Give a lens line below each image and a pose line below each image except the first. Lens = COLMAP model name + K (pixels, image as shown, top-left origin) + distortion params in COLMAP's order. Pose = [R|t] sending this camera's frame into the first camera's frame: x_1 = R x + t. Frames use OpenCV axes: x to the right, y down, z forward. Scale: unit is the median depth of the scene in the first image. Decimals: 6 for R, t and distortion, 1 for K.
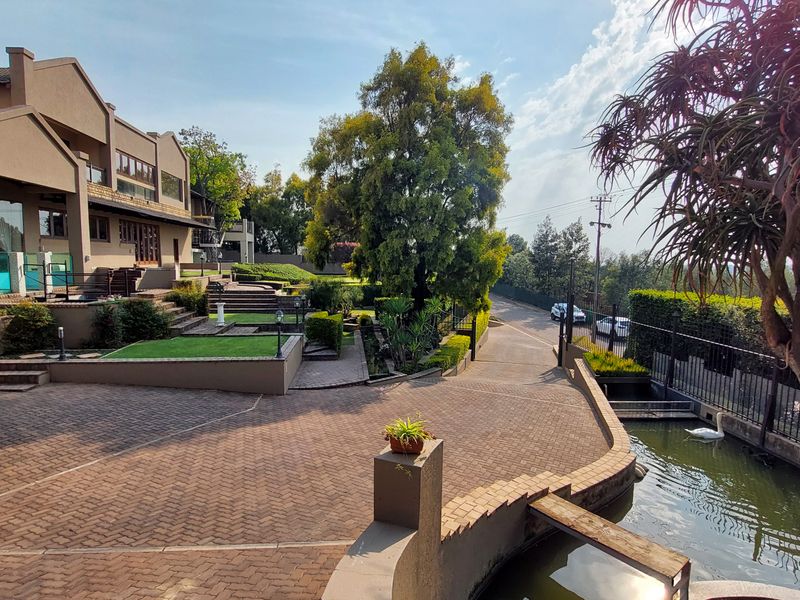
lens RADIAL K [[446.0, 0, 396.5], [0, 446.0, 298.3], [0, 0, 1]] dist [-0.000453, -0.001217]
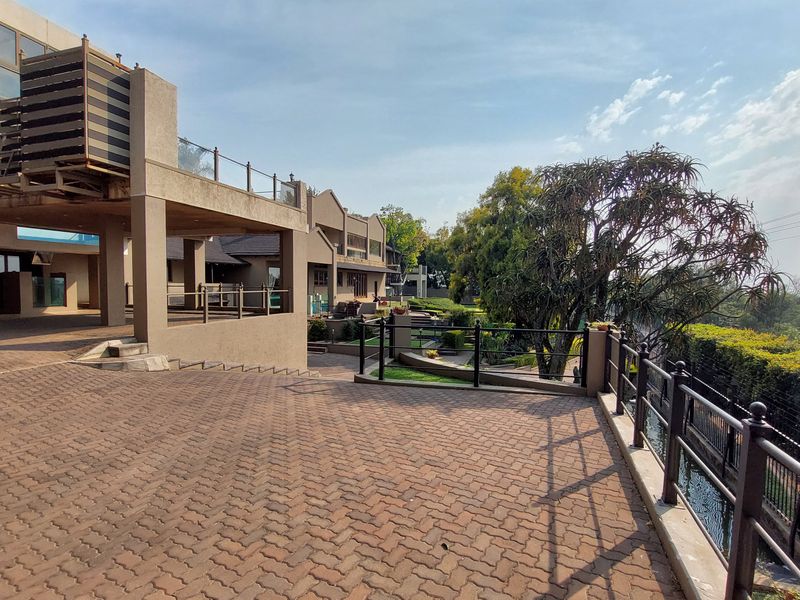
lens RADIAL K [[446.0, 0, 396.5], [0, 446.0, 298.3], [0, 0, 1]] dist [-0.000453, -0.001217]
pose [[0.918348, 0.008894, -0.395674, 0.214368], [-0.032110, 0.998126, -0.052090, 0.004889], [0.394469, 0.060541, 0.916913, -0.454908]]
